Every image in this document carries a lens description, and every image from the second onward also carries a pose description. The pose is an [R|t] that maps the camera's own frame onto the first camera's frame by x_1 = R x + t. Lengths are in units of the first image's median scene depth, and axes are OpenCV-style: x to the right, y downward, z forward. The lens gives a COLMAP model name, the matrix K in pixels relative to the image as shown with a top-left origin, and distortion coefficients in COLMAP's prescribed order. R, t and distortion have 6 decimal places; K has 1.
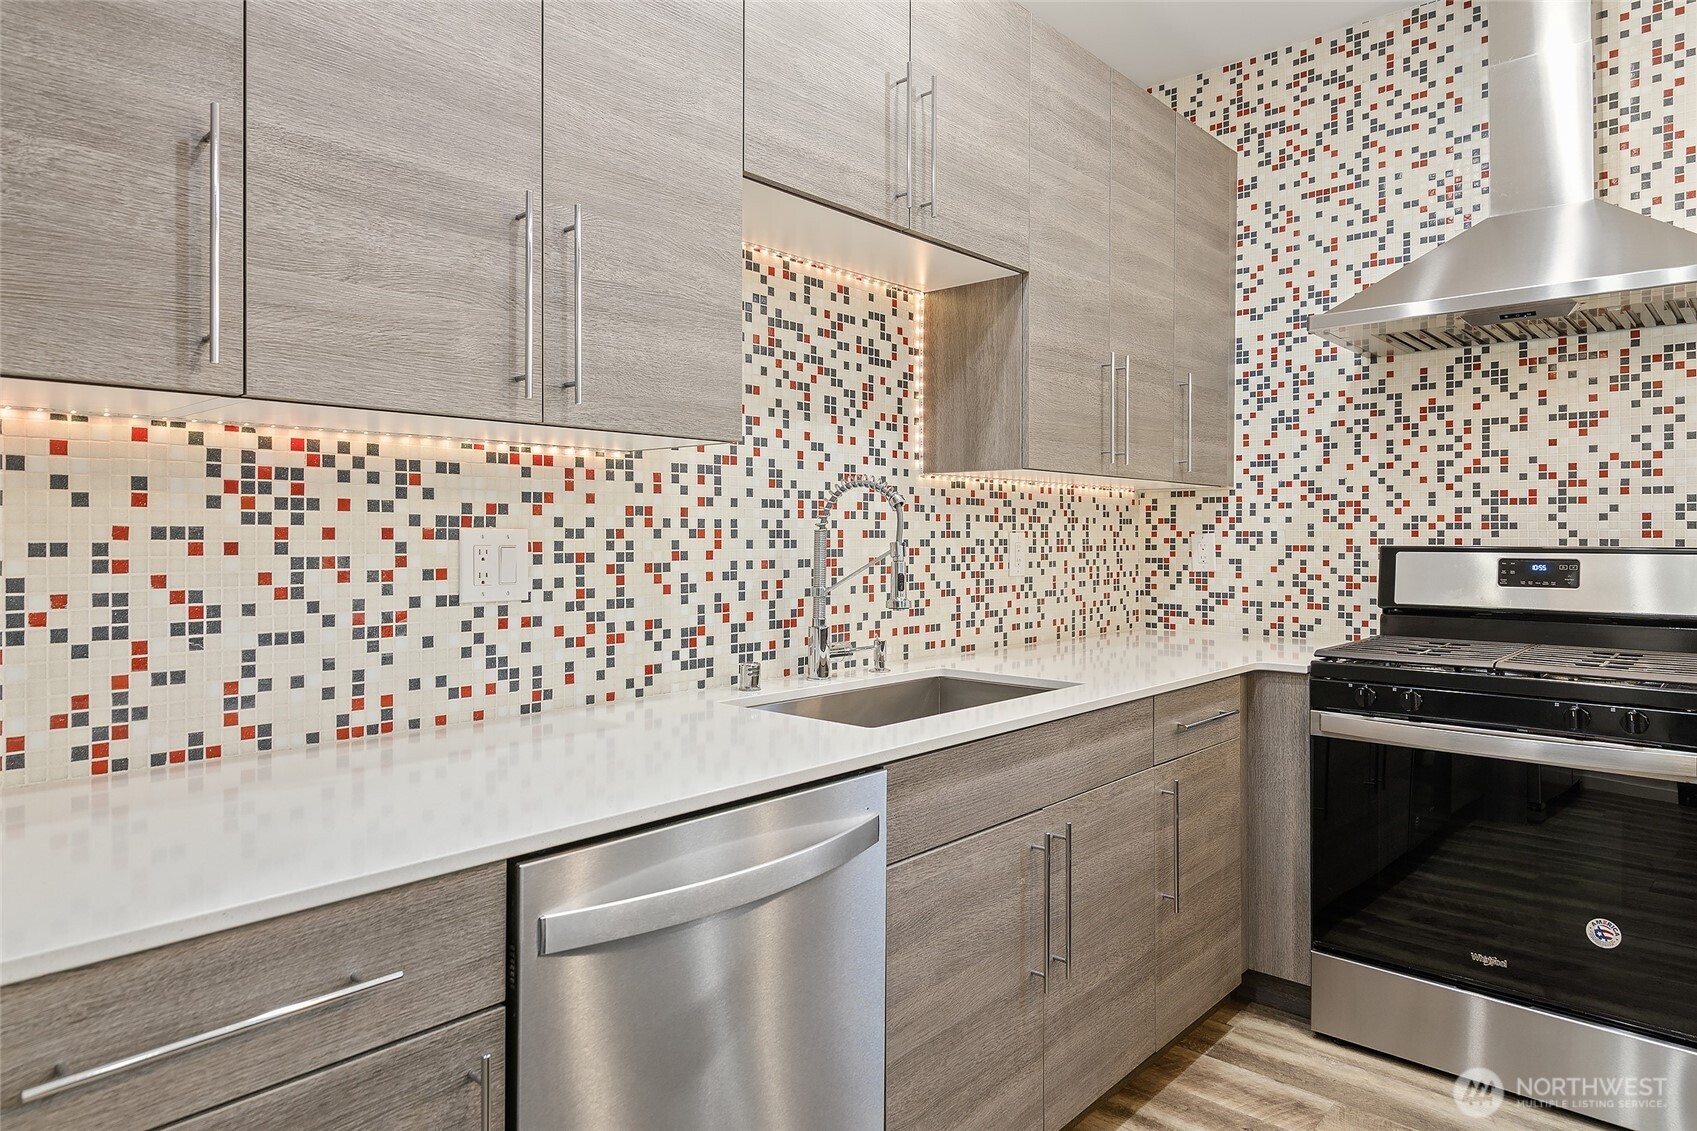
lens RADIAL K [[1036.4, 0, 853.5], [0, 1036.4, 533.4], [0, 0, 1]] dist [0.004741, -0.004512]
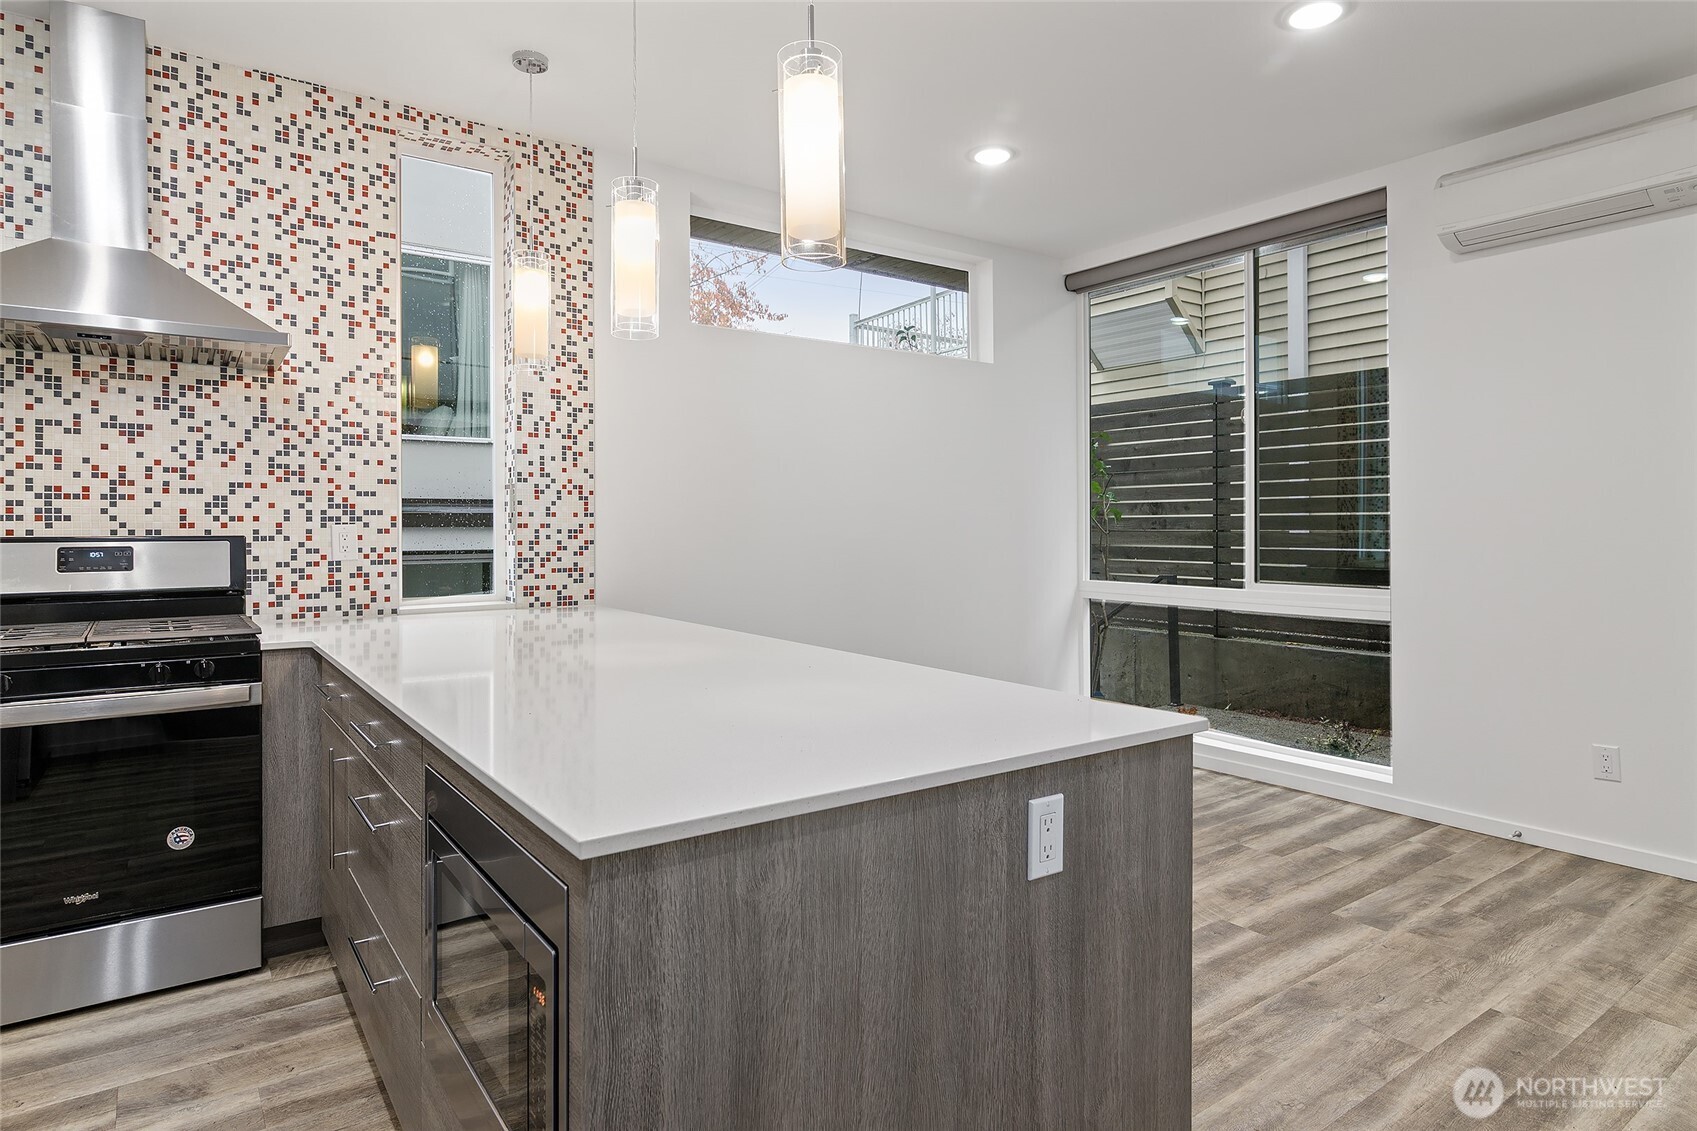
lens RADIAL K [[956.9, 0, 852.6], [0, 956.9, 525.6], [0, 0, 1]] dist [0.003520, -0.003593]
pose [[0.207312, -0.000991, 0.978274, -0.216074], [-0.000934, 0.999999, 0.001211, -0.001378], [-0.978274, -0.001165, 0.207311, -0.045413]]
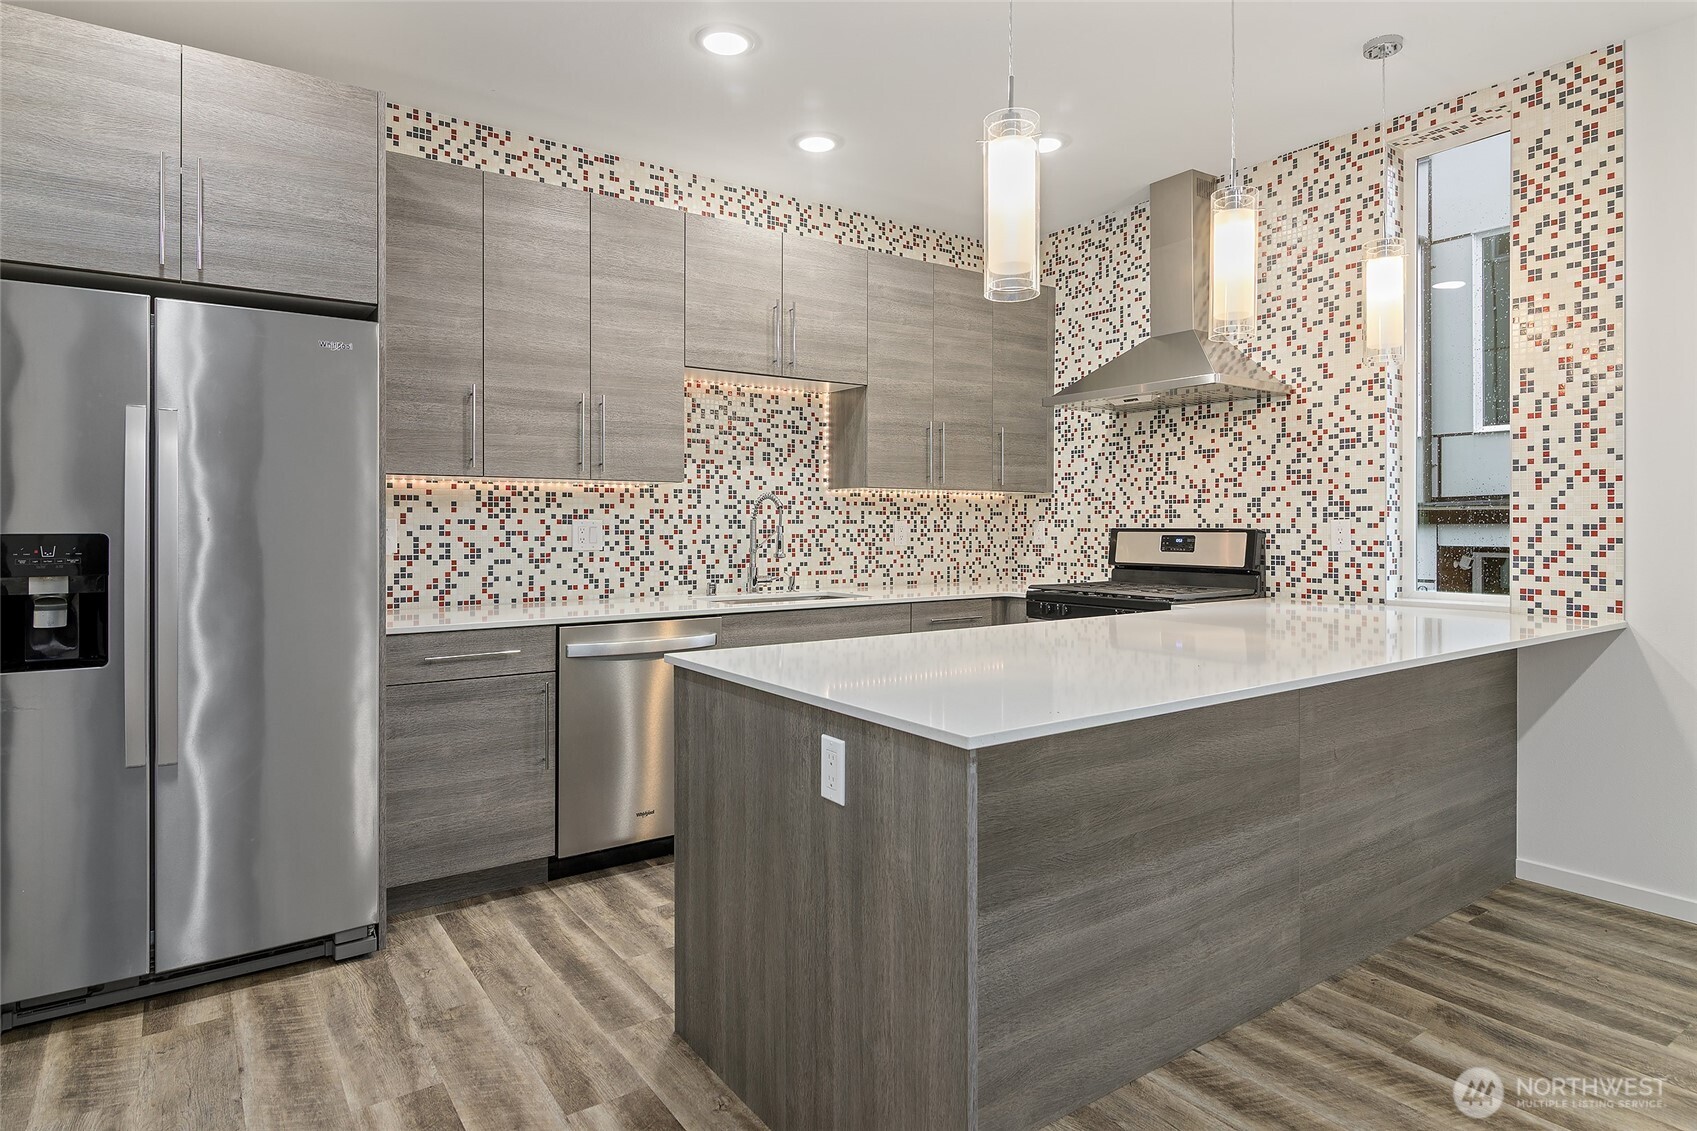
lens RADIAL K [[956.9, 0, 854.5], [0, 956.9, 522.1], [0, 0, 1]] dist [0.003520, -0.003593]
pose [[0.976212, -0.002218, -0.216808, 0.500431], [0.002170, 0.999998, -0.000460, 0.002263], [0.216809, -0.000021, 0.976214, -0.694957]]
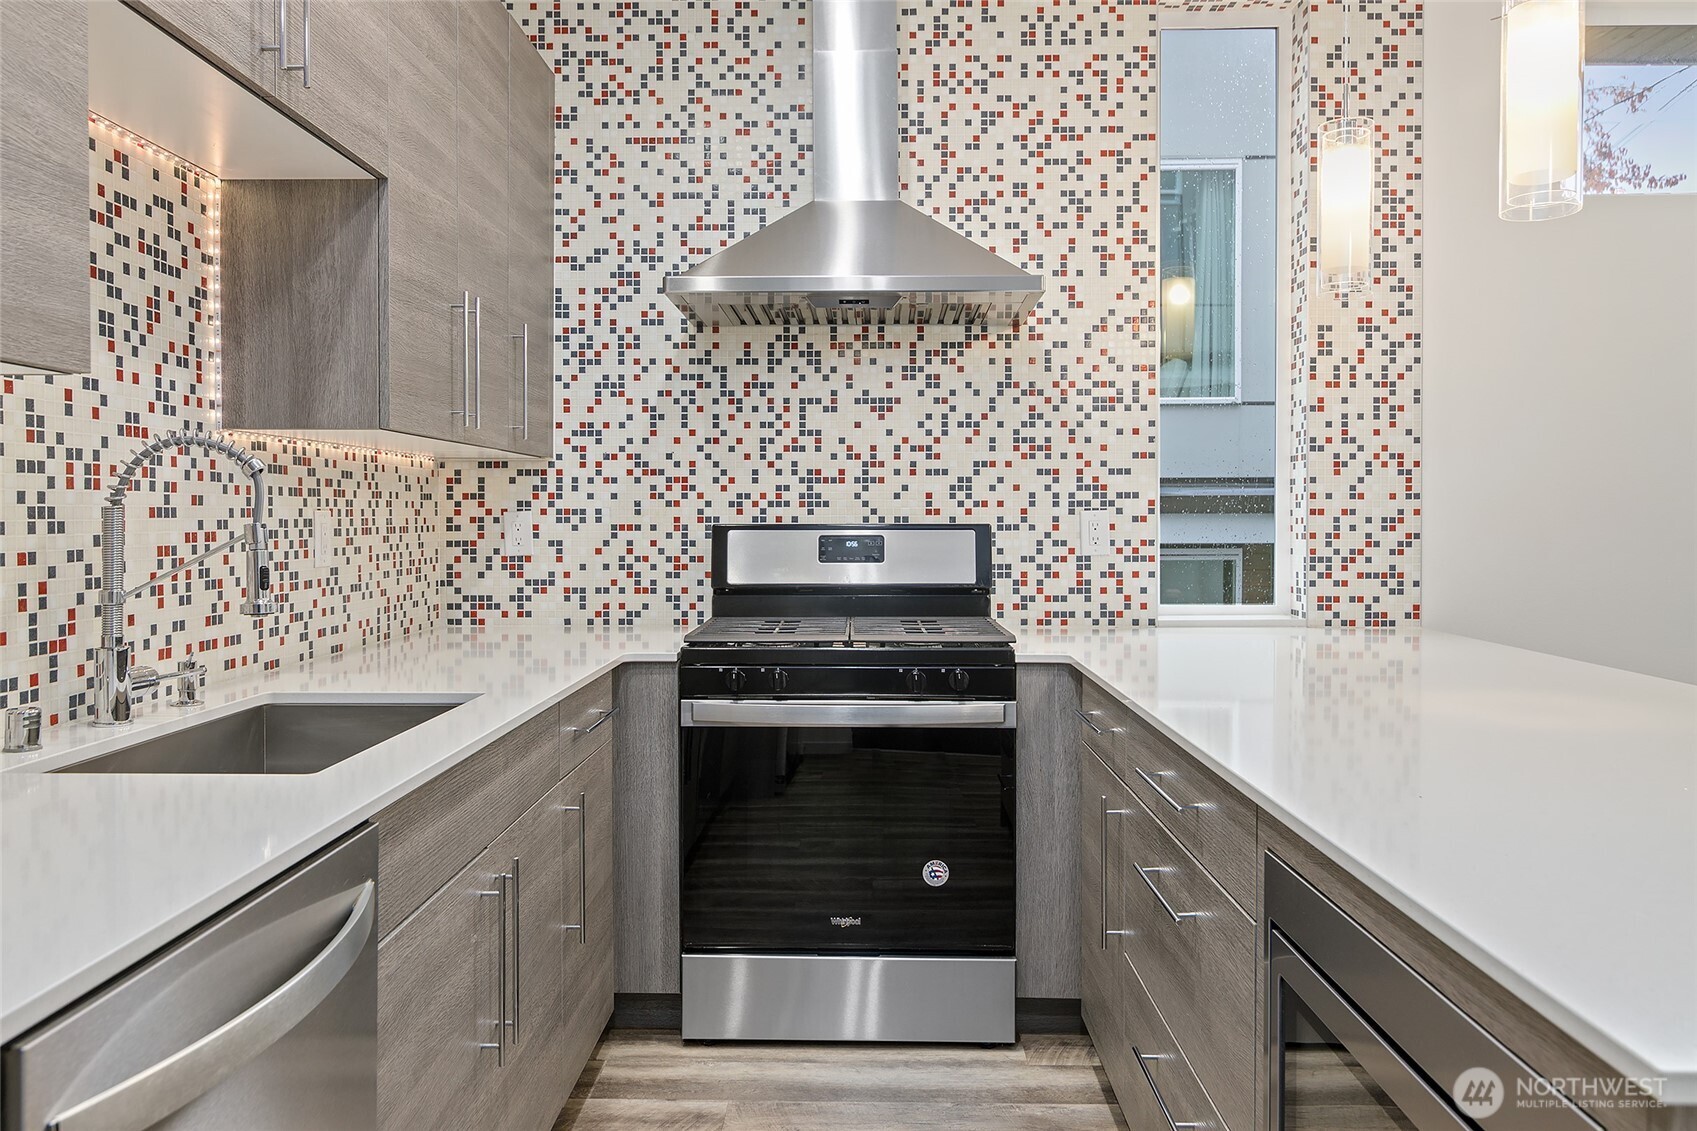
lens RADIAL K [[1257.1, 0, 841.5], [0, 1257.1, 535.6], [0, 0, 1]] dist [0.003754, -0.001393]
pose [[0.755522, -0.013092, 0.654993, -0.188162], [0.000182, 0.999804, 0.019774, -0.000530], [-0.655124, -0.014820, 0.755376, 0.048317]]
